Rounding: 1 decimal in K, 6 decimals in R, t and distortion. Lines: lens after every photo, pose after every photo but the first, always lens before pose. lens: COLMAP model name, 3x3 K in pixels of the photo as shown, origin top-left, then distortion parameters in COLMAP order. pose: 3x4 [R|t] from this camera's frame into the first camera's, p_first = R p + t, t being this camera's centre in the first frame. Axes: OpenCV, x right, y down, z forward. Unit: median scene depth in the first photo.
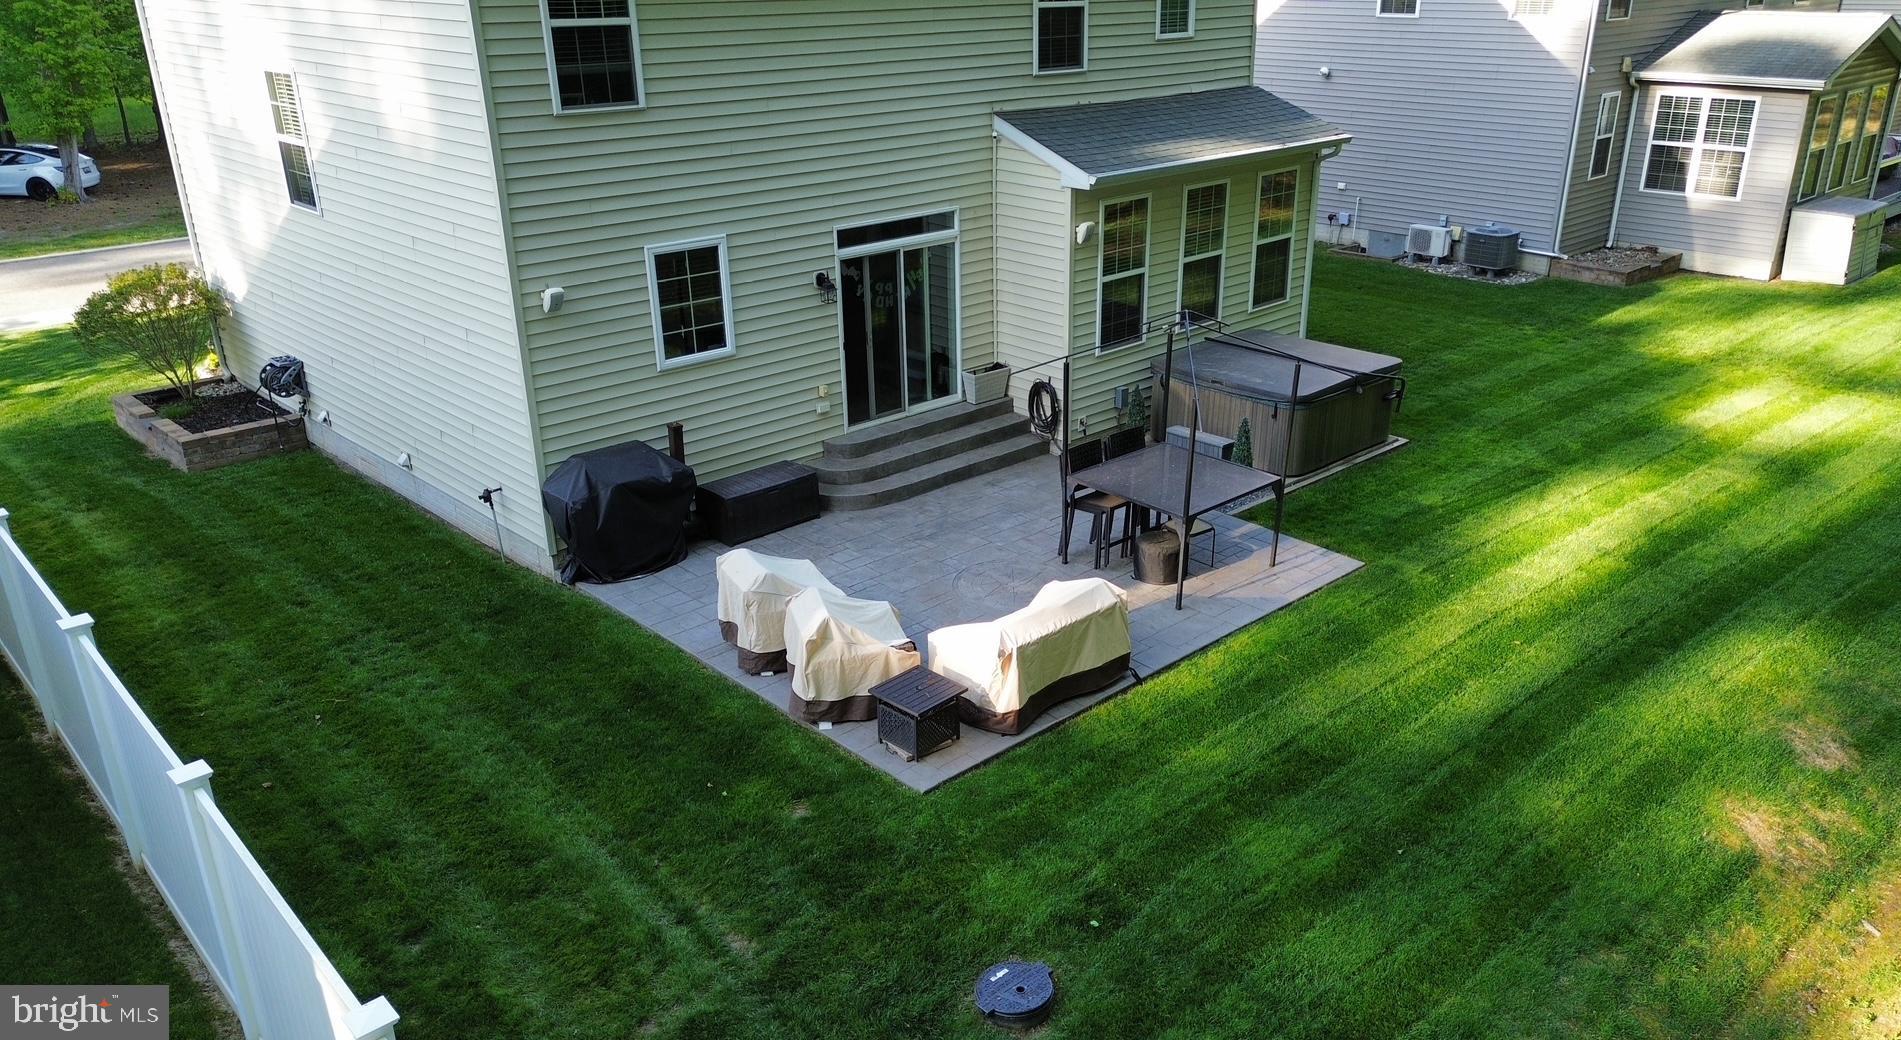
lens RADIAL K [[1428.5, 0, 959.0], [0, 1428.5, 543.7], [0, 0, 1]] dist [0.060681, -0.008857]
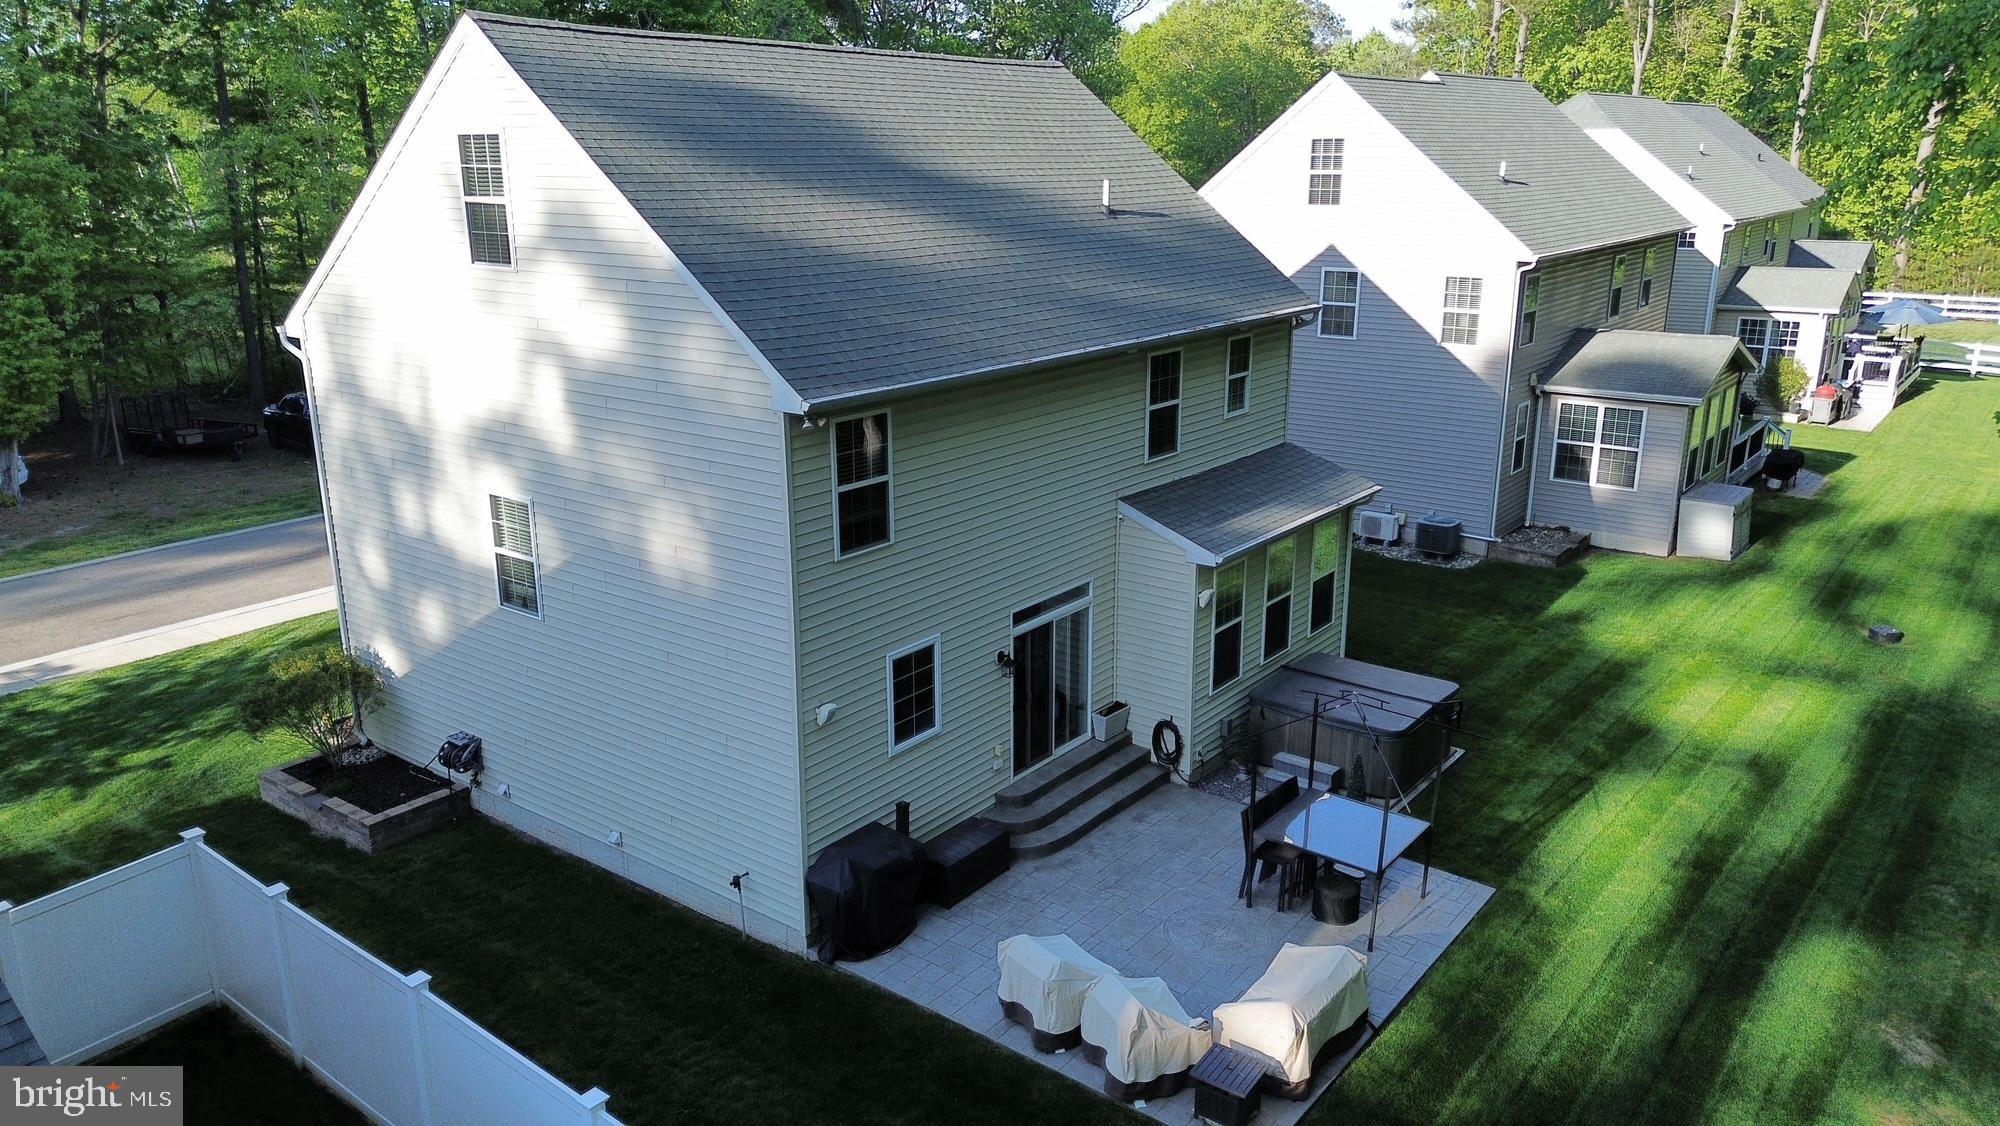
lens RADIAL K [[1408.6, 0, 1000.0], [0, 1408.6, 563.0], [0, 0, 1]] dist [0.105070, -0.132706]
pose [[0.990403, -0.037853, 0.132926, -0.224351], [0.054787, 0.990498, -0.126145, -0.107411], [-0.126888, 0.132217, 0.983066, -0.106244]]
